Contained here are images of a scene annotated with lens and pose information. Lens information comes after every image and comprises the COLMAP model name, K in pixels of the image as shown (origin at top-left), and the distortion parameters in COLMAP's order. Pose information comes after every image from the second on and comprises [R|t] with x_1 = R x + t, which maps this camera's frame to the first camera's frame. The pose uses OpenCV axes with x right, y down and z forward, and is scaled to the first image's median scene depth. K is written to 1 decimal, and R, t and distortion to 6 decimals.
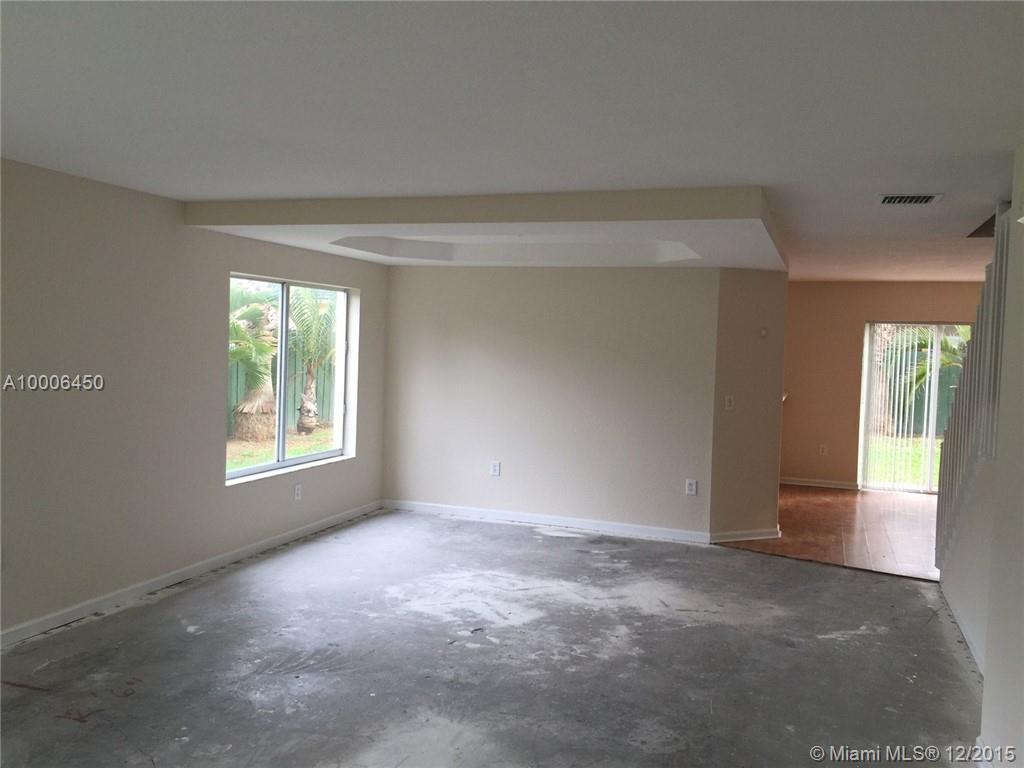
lens RADIAL K [[892.7, 0, 506.5], [0, 892.7, 384.5], [0, 0, 1]] dist [0.073829, -0.030266]
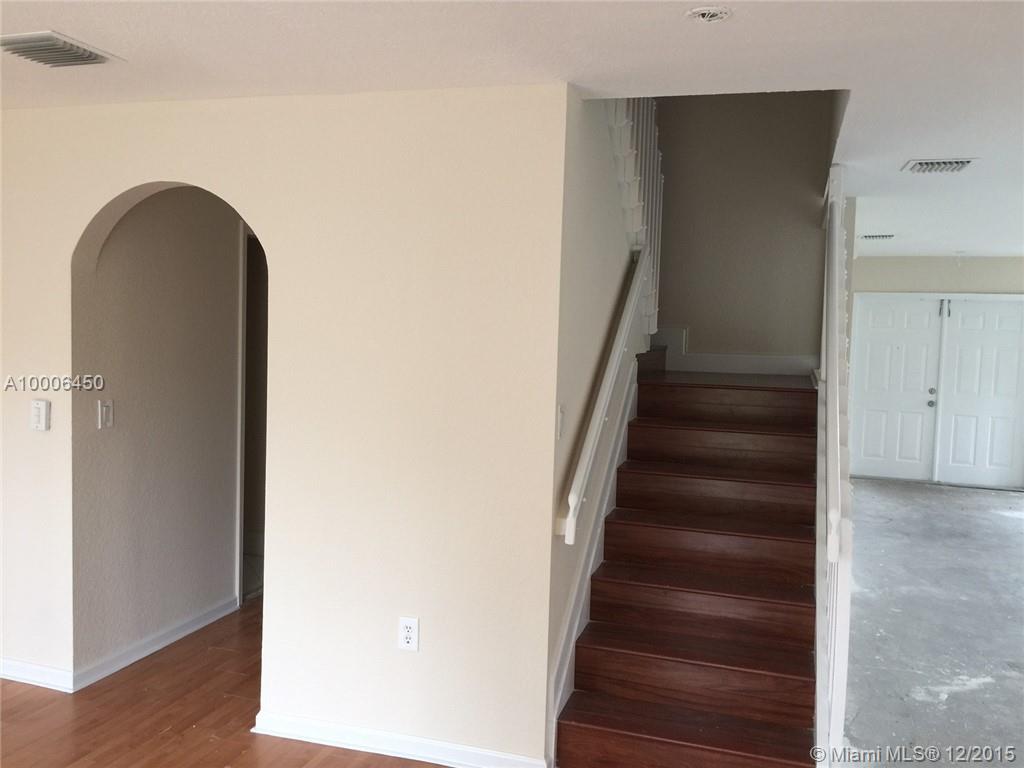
lens RADIAL K [[892.7, 0, 520.9], [0, 892.7, 388.3], [0, 0, 1]] dist [0.073829, -0.030266]
pose [[-0.997242, -0.057054, -0.047464, 0.890737], [-0.062473, 0.990576, 0.121887, -0.066763], [0.040063, 0.124516, -0.991408, 1.908826]]
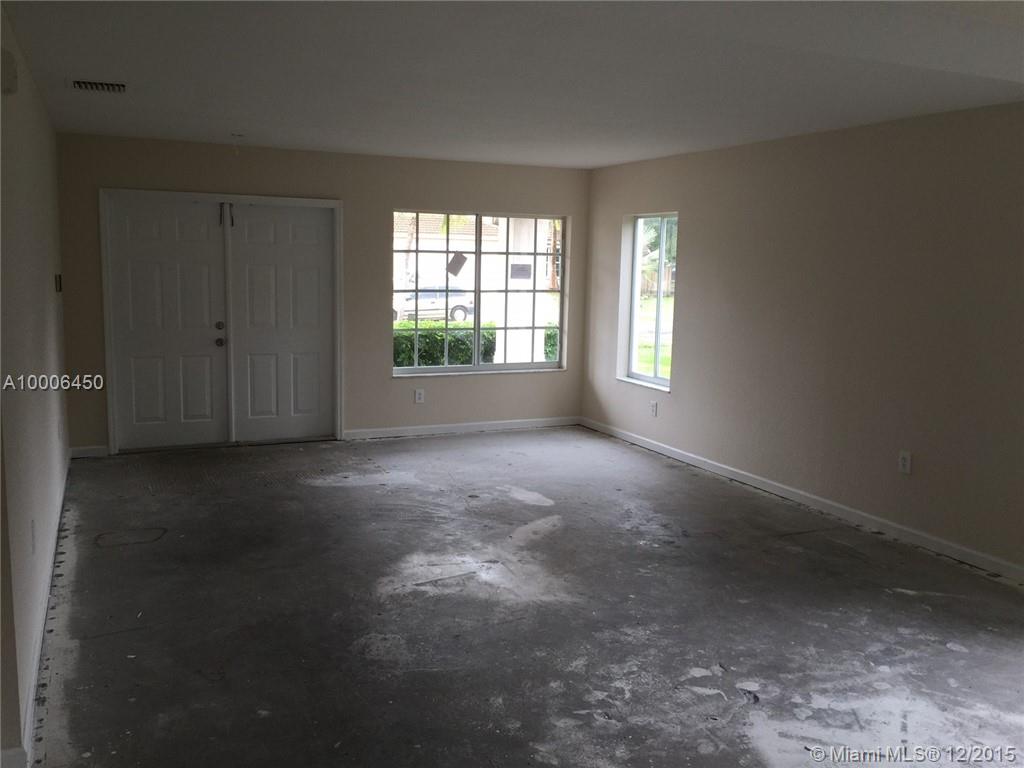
lens RADIAL K [[892.7, 0, 513.1], [0, 892.7, 378.9], [0, 0, 1]] dist [0.073829, -0.030266]
pose [[-0.721979, 0.043359, -0.690555, 0.563666], [-0.079850, 0.986145, 0.145402, -0.041945], [0.687292, 0.160118, -0.708514, 1.355777]]
